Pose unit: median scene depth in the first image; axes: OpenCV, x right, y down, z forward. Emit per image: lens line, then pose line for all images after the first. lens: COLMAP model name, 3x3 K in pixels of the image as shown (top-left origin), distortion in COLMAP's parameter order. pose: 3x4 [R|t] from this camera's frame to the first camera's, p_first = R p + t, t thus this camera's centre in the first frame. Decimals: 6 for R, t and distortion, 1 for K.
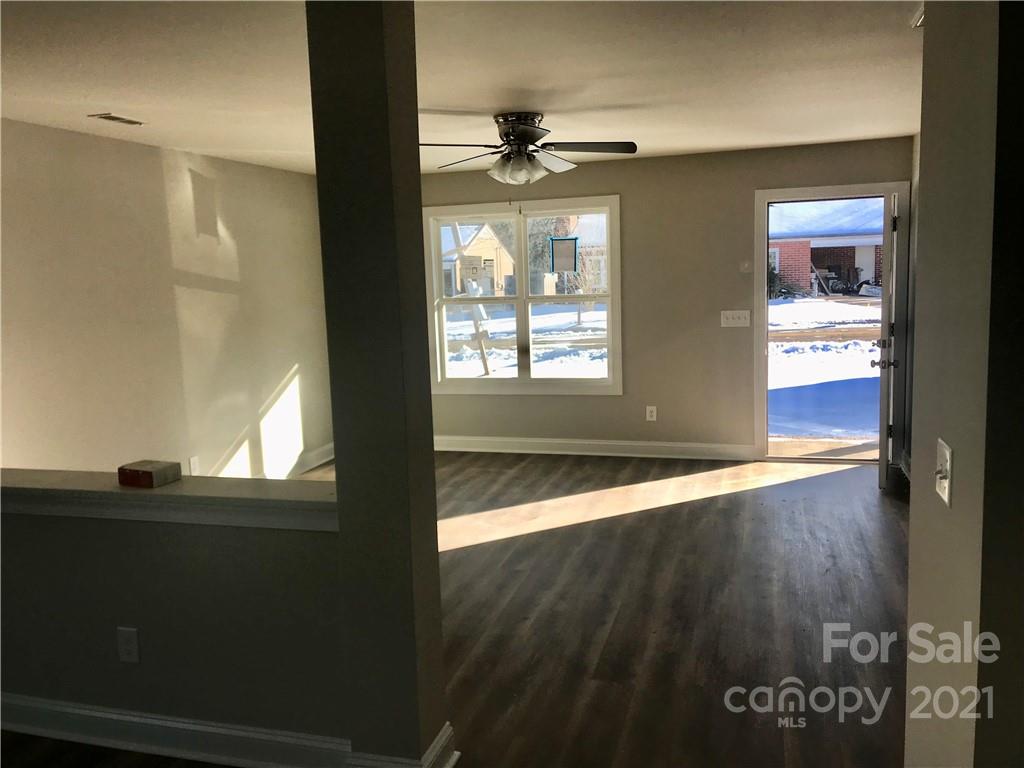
lens RADIAL K [[848.2, 0, 512.0], [0, 848.2, 384.0], [0, 0, 1]] dist [0.068340, -0.002712]
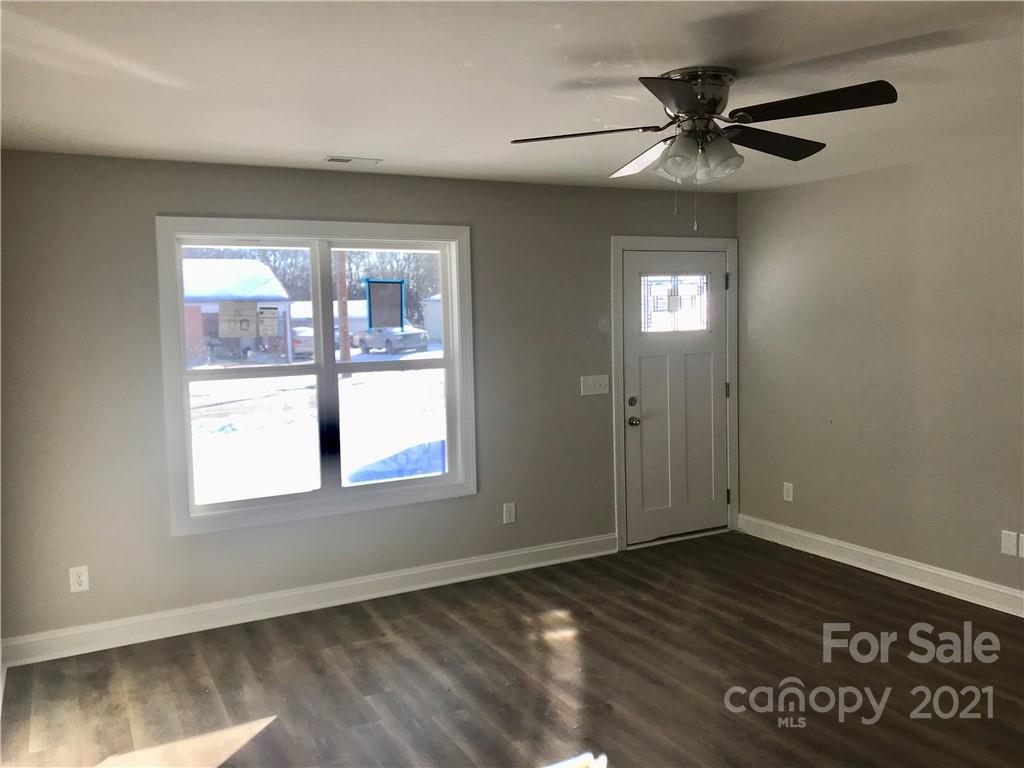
lens RADIAL K [[848.2, 0, 512.0], [0, 848.2, 384.0], [0, 0, 1]] dist [0.068340, -0.002712]
pose [[0.704206, -0.038074, 0.708974, -0.371693], [0.094278, 0.994733, -0.040224, -0.049398], [-0.703708, 0.095167, 0.704086, 0.449439]]
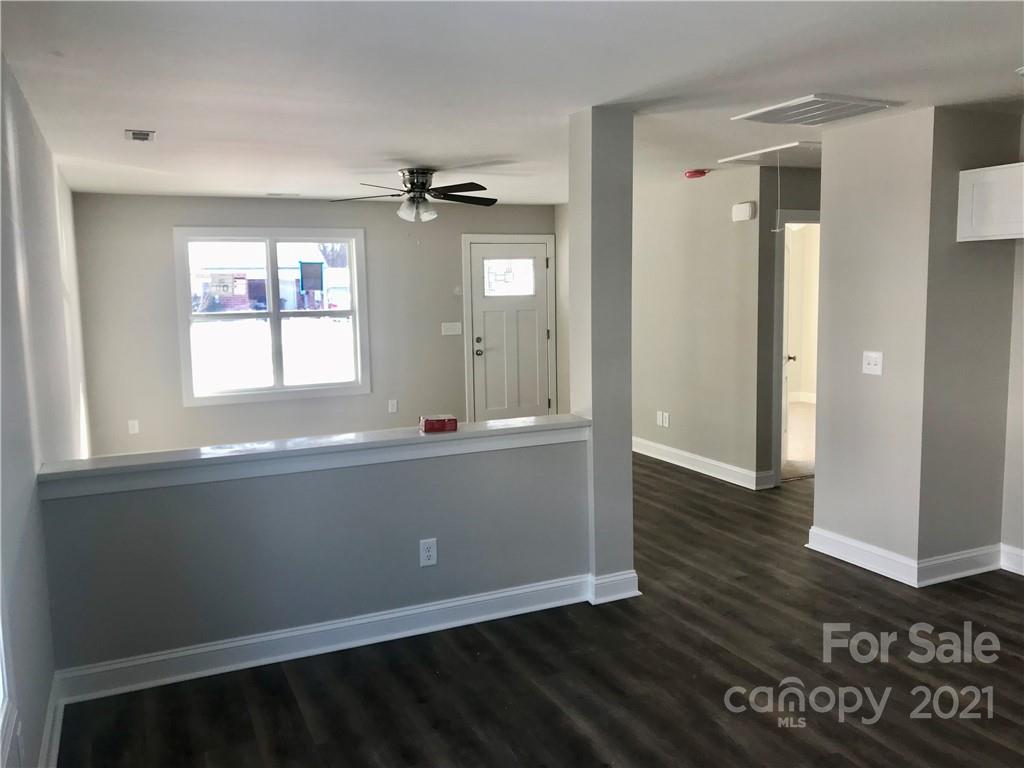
lens RADIAL K [[848.2, 0, 512.0], [0, 848.2, 384.0], [0, 0, 1]] dist [0.068340, -0.002712]
pose [[0.747611, -0.055197, 0.661840, -0.524175], [0.079845, 0.996782, -0.007061, 0.025084], [-0.659320, 0.058124, 0.749612, -0.045481]]
